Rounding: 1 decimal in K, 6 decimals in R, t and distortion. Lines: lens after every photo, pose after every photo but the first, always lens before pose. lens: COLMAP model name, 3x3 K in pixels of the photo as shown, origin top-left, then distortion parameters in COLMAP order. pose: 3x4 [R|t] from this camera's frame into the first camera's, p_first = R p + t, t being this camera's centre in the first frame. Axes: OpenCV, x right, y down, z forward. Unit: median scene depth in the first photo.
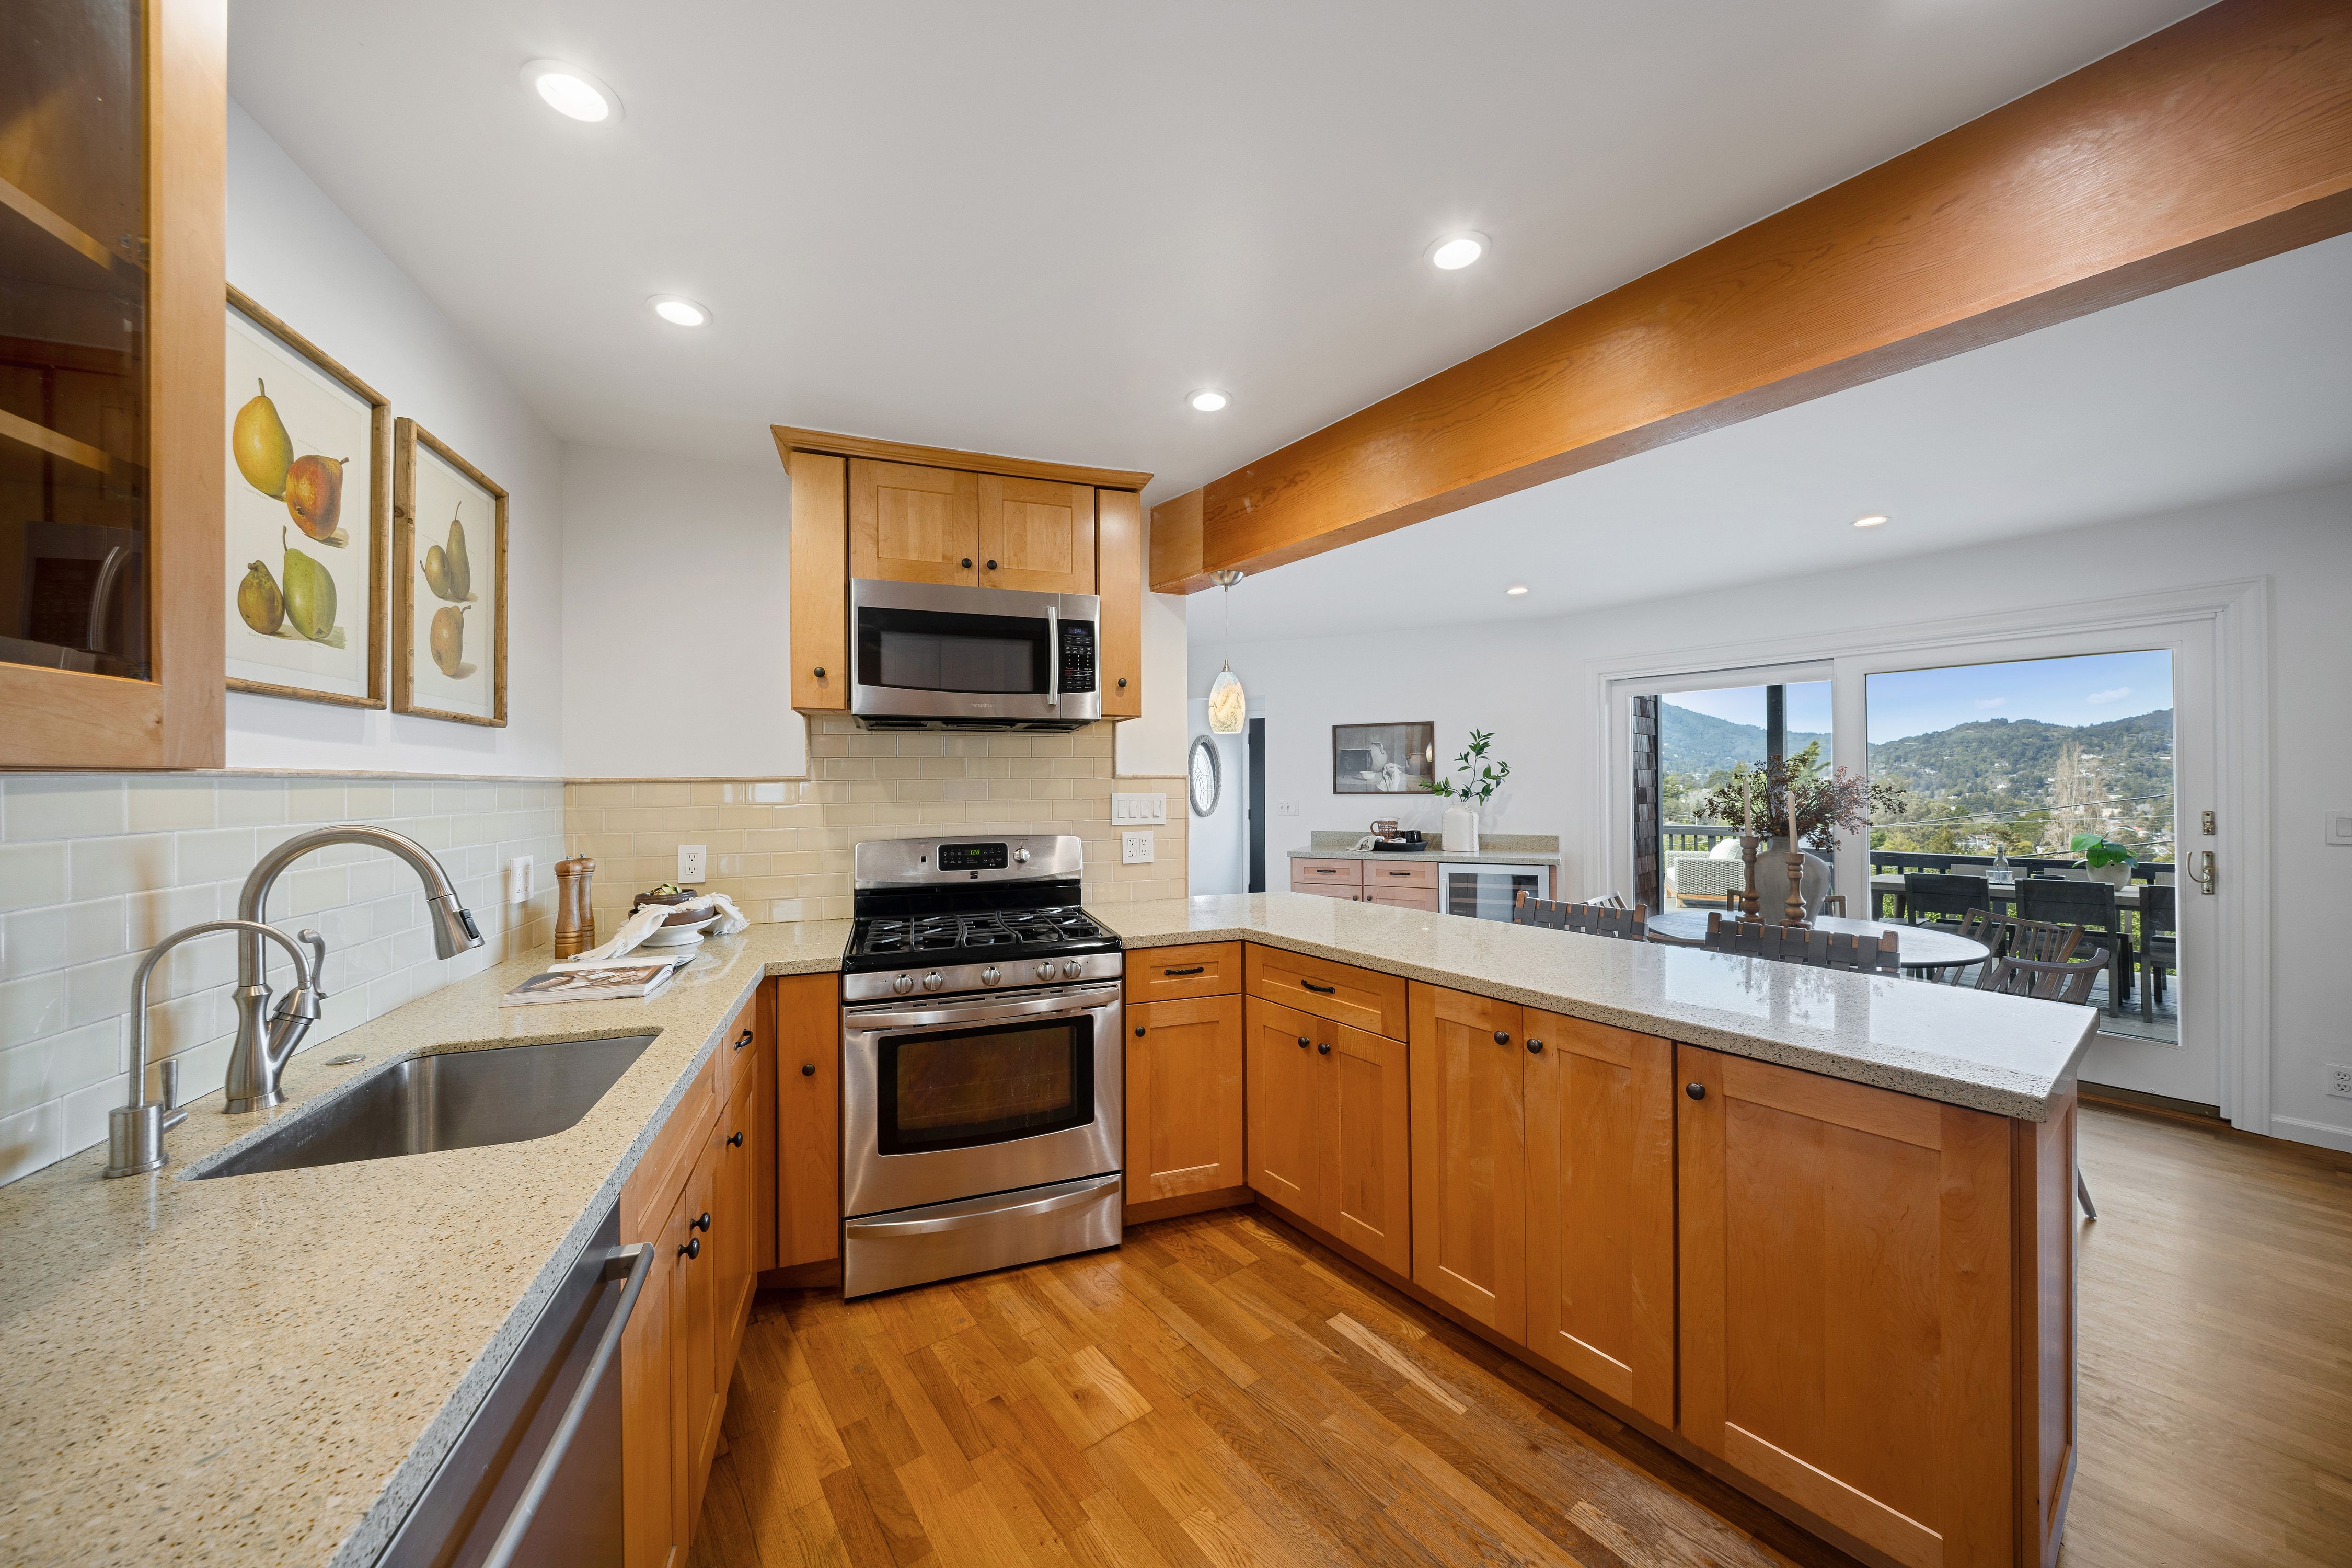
lens RADIAL K [[817.8, 0, 1183.1], [0, 817.8, 779.7], [0, 0, 1]] dist [-0.000932, -0.000156]
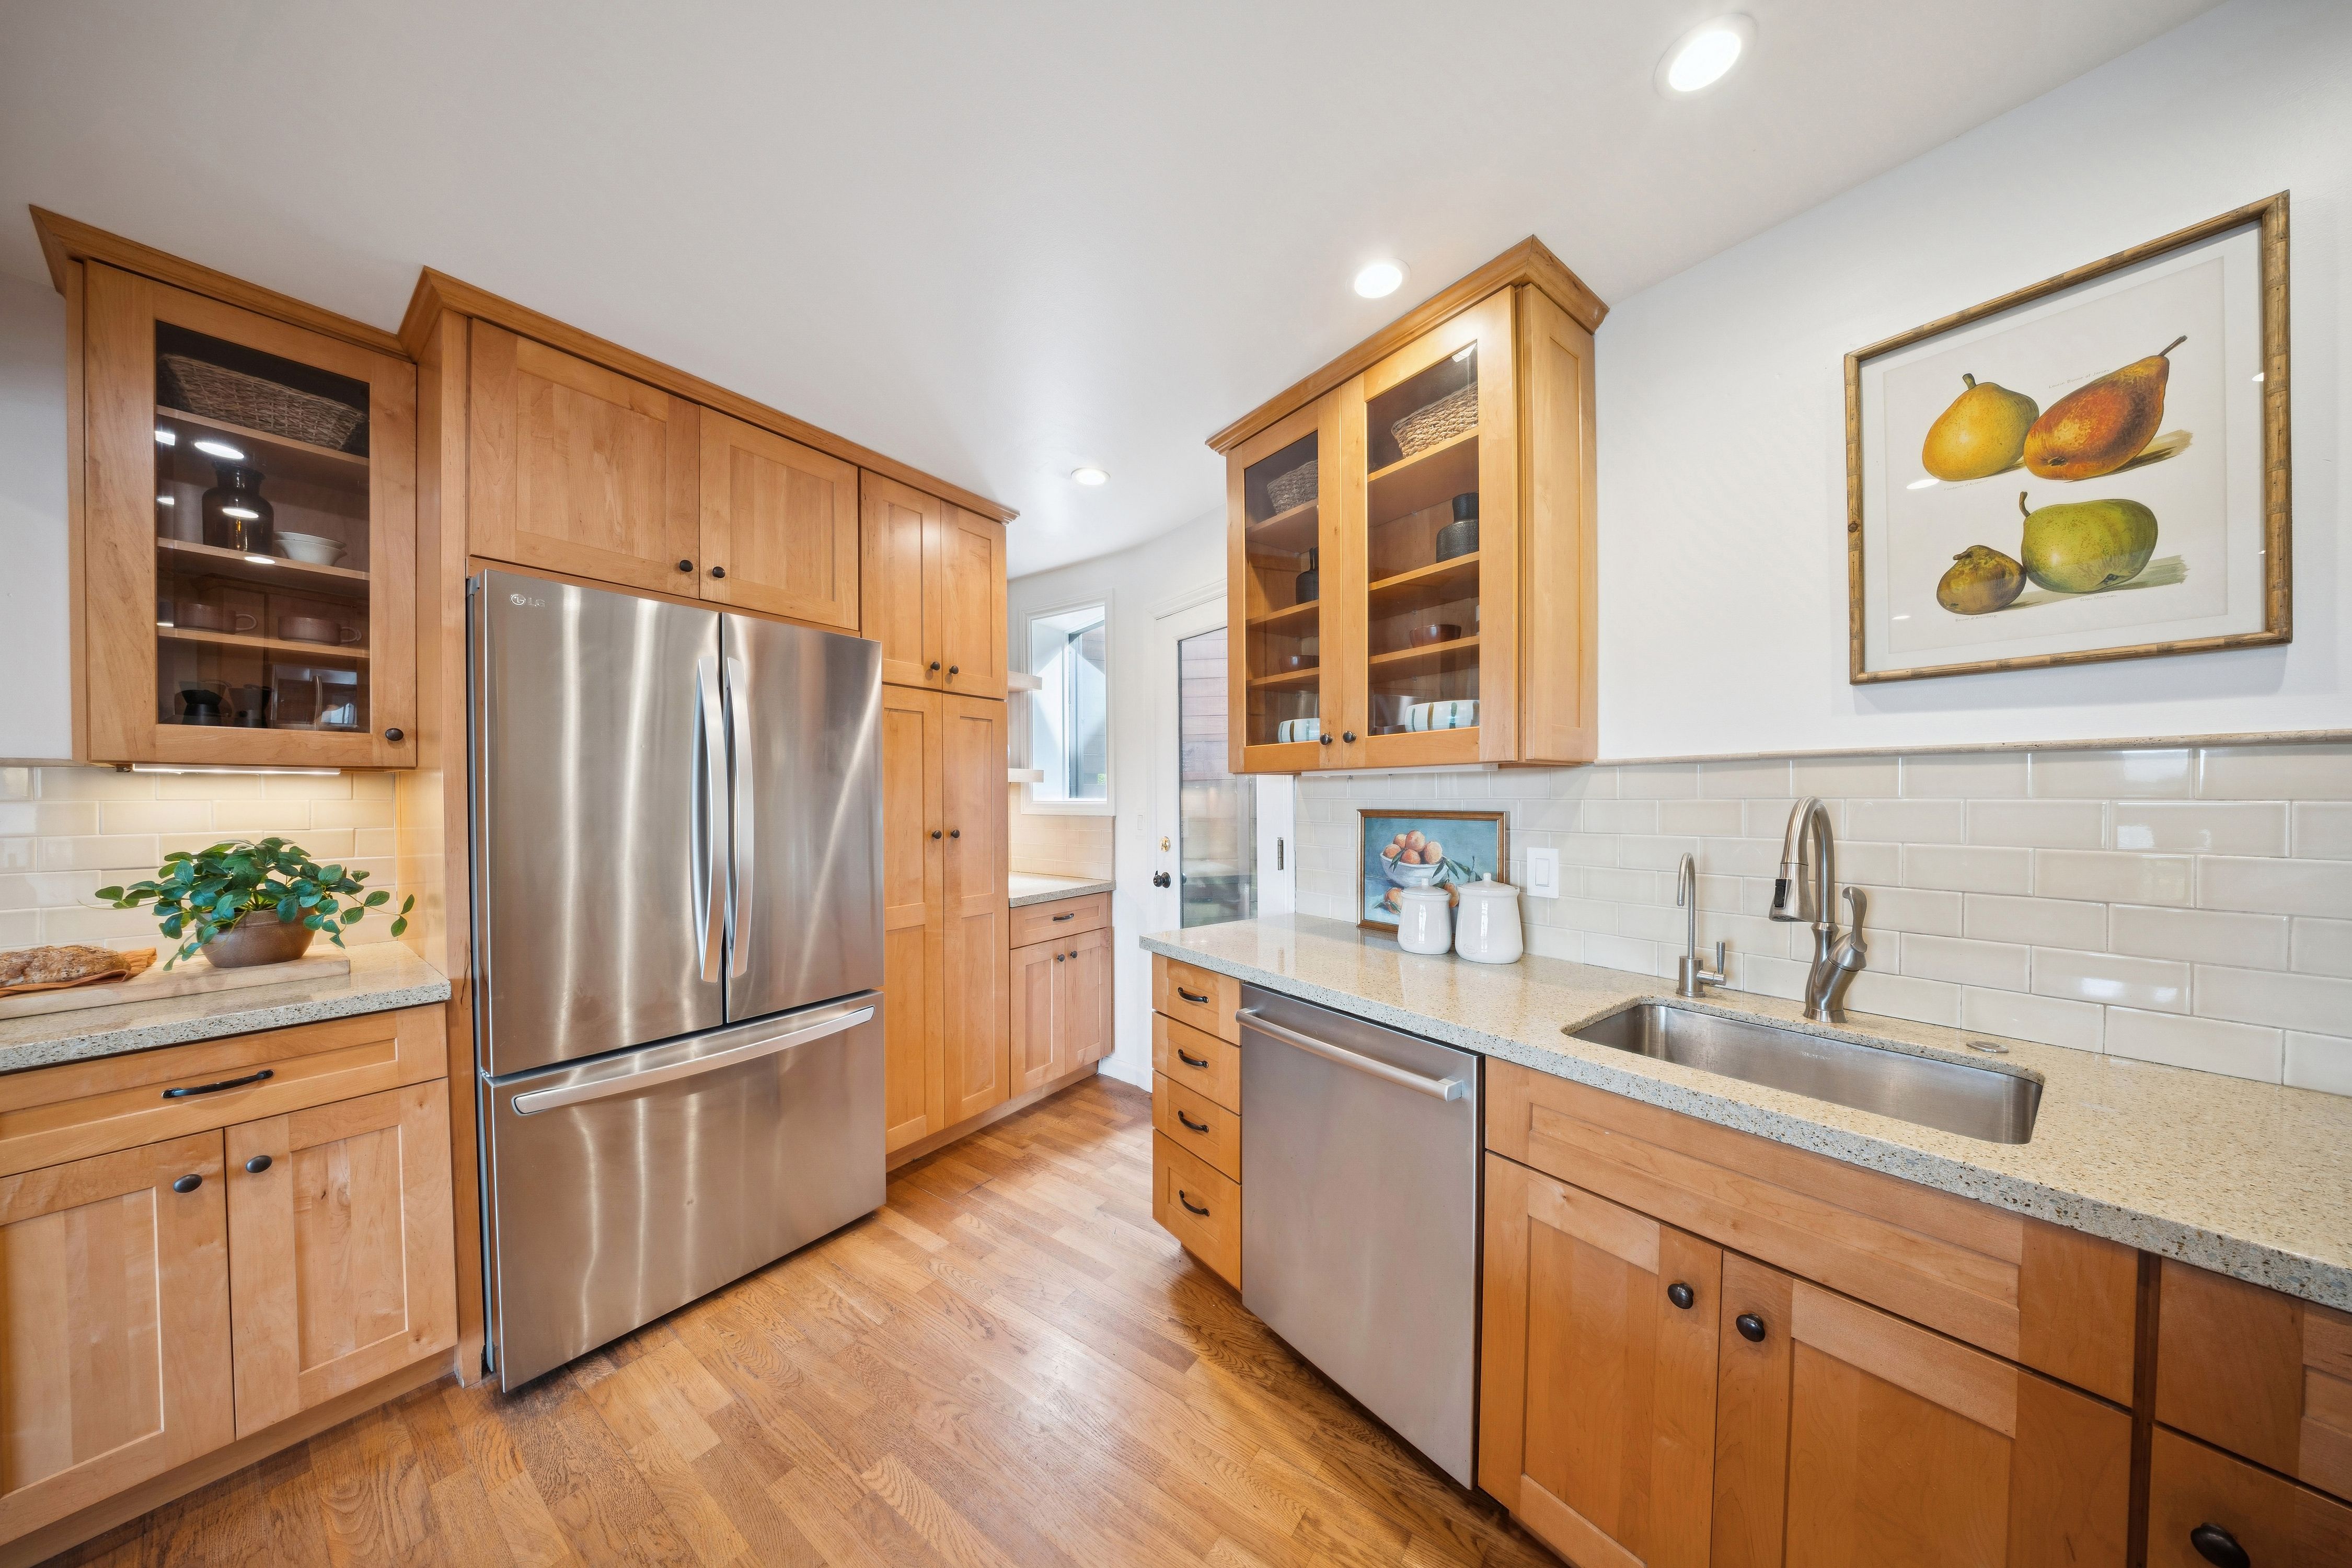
lens RADIAL K [[716.5, 0, 1172.9], [0, 716.5, 802.2], [0, 0, 1]] dist [-0.018645, 0.000511]
pose [[-0.957713, 0.010636, -0.287530, 0.063207], [0.008802, 0.999932, 0.007669, 0.024641], [0.287592, 0.004814, -0.957741, 0.853629]]
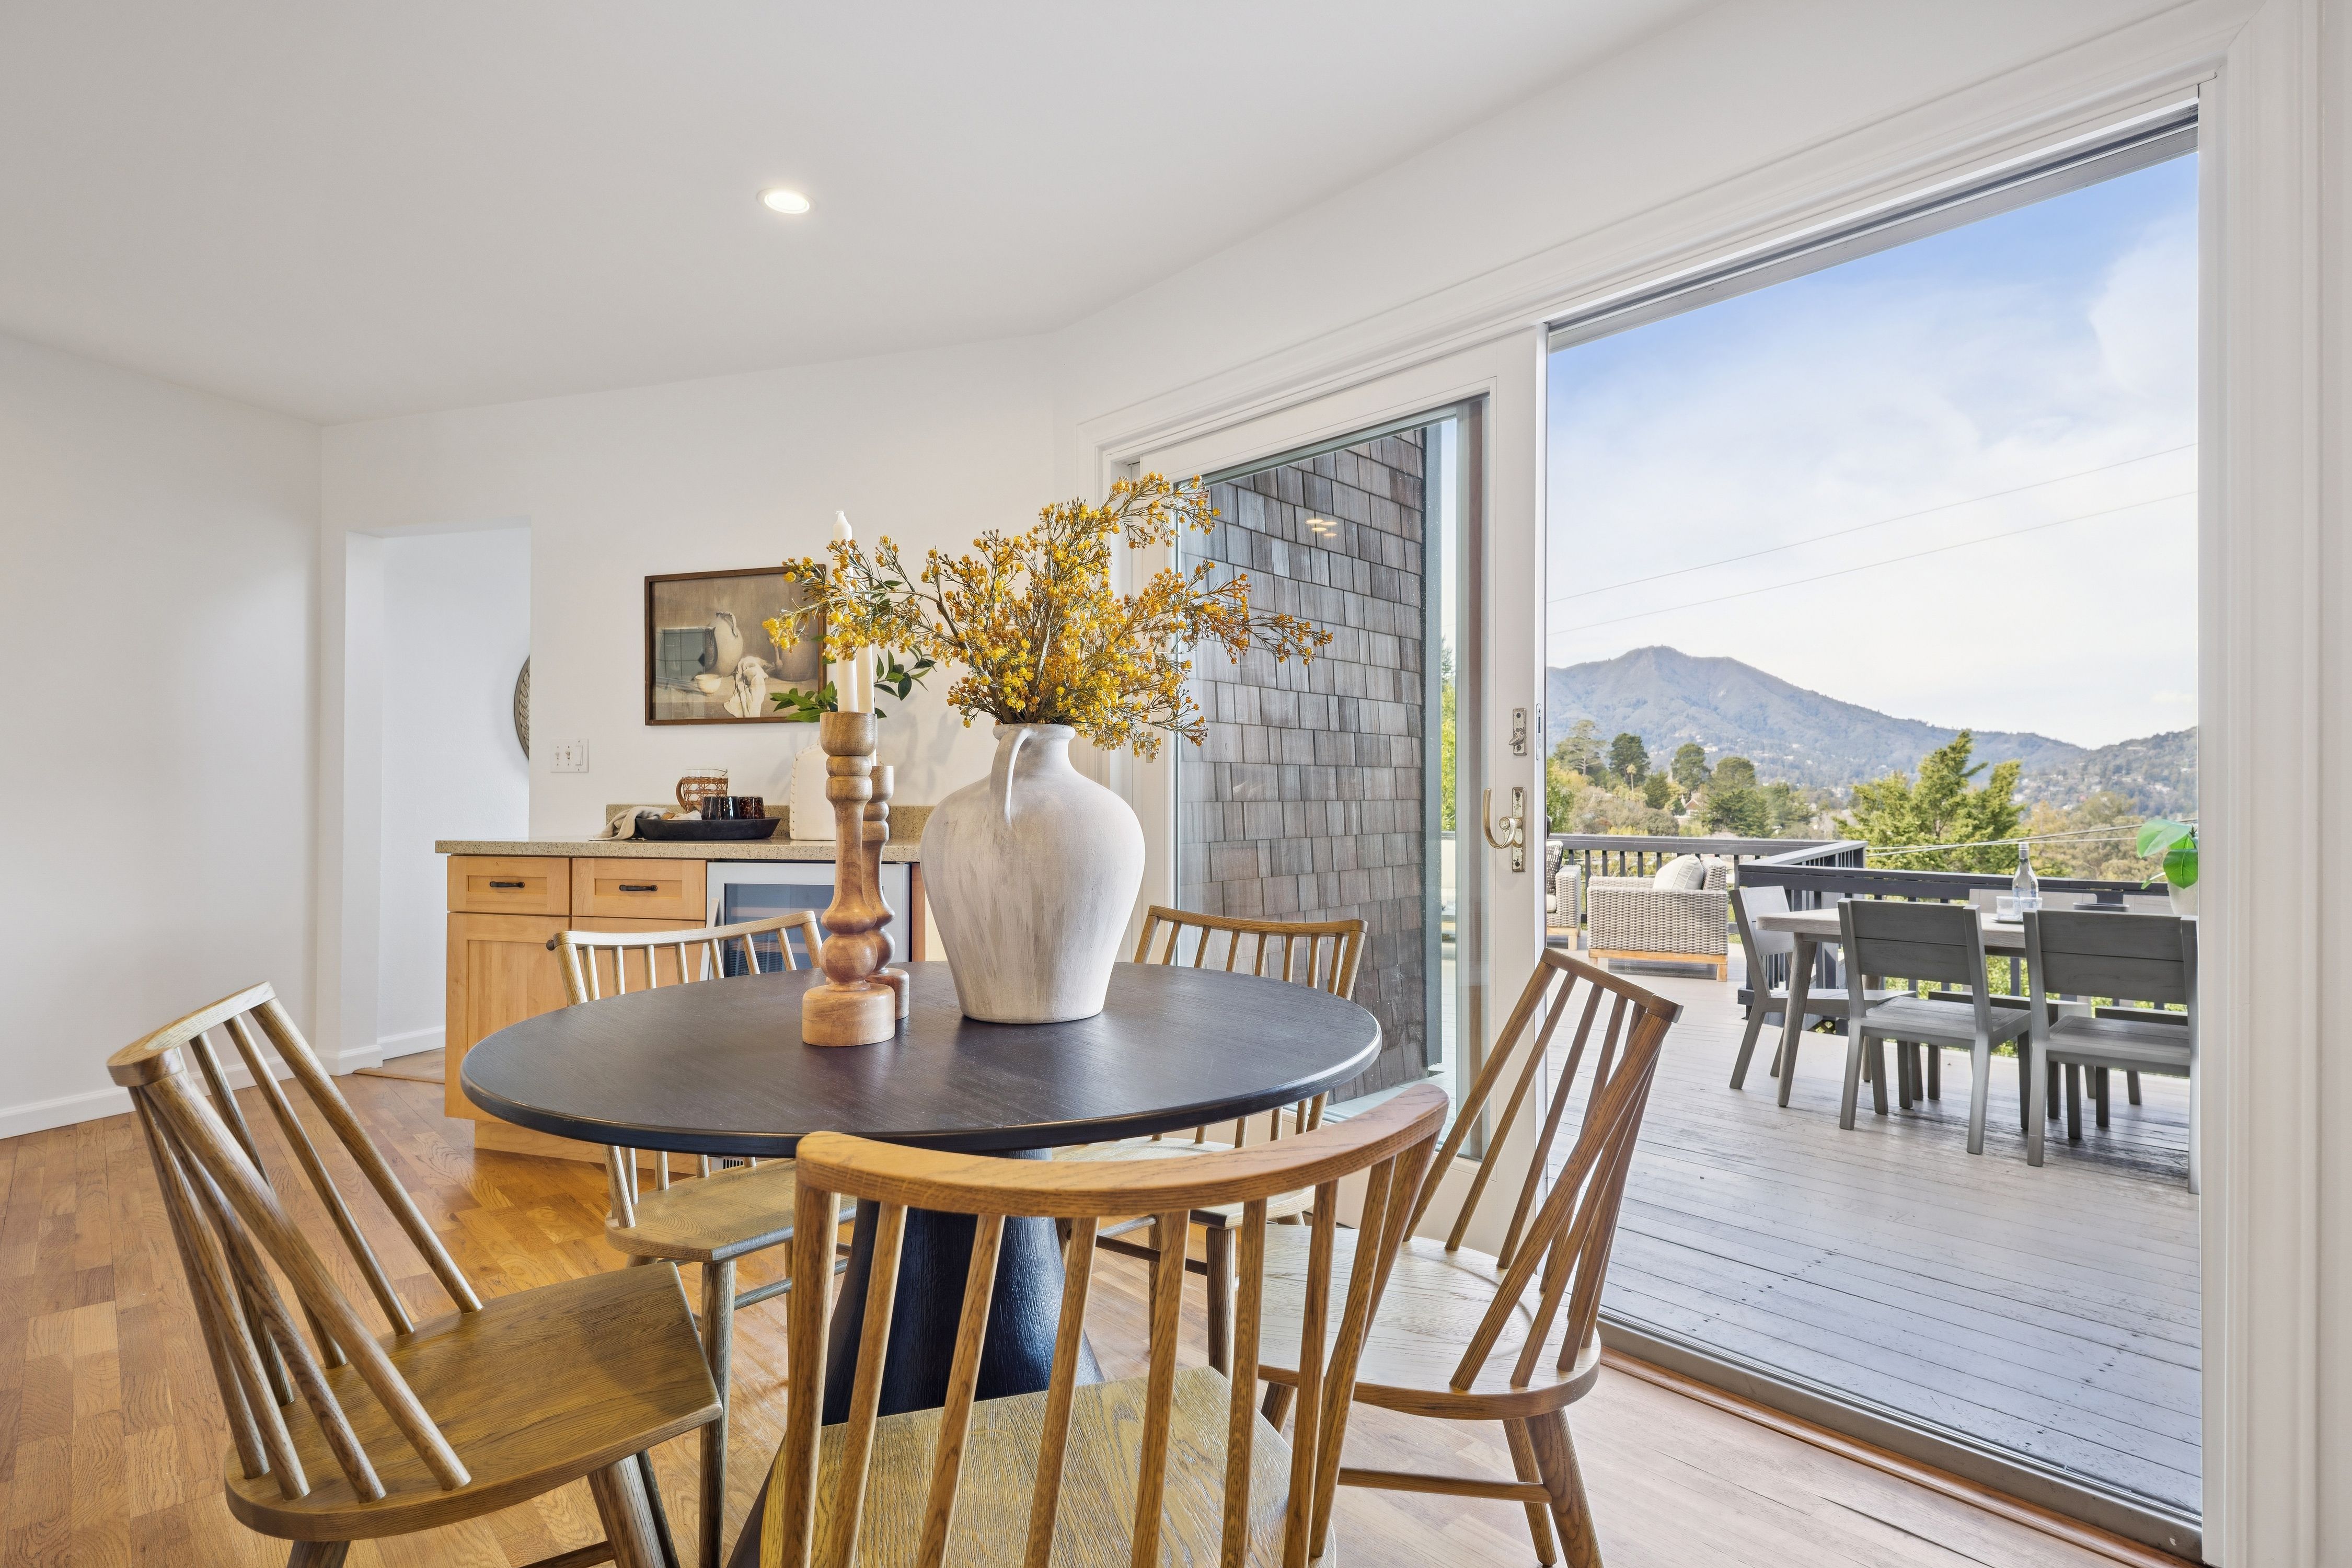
lens RADIAL K [[1224.8, 0, 1199.6], [0, 1224.8, 784.4], [0, 0, 1]] dist [0.042749, -0.012292]
pose [[0.996426, 0.011209, 0.083722, 1.107907], [-0.010823, 0.999929, -0.005063, 0.130253], [-0.083773, 0.004139, 0.996476, 0.680758]]
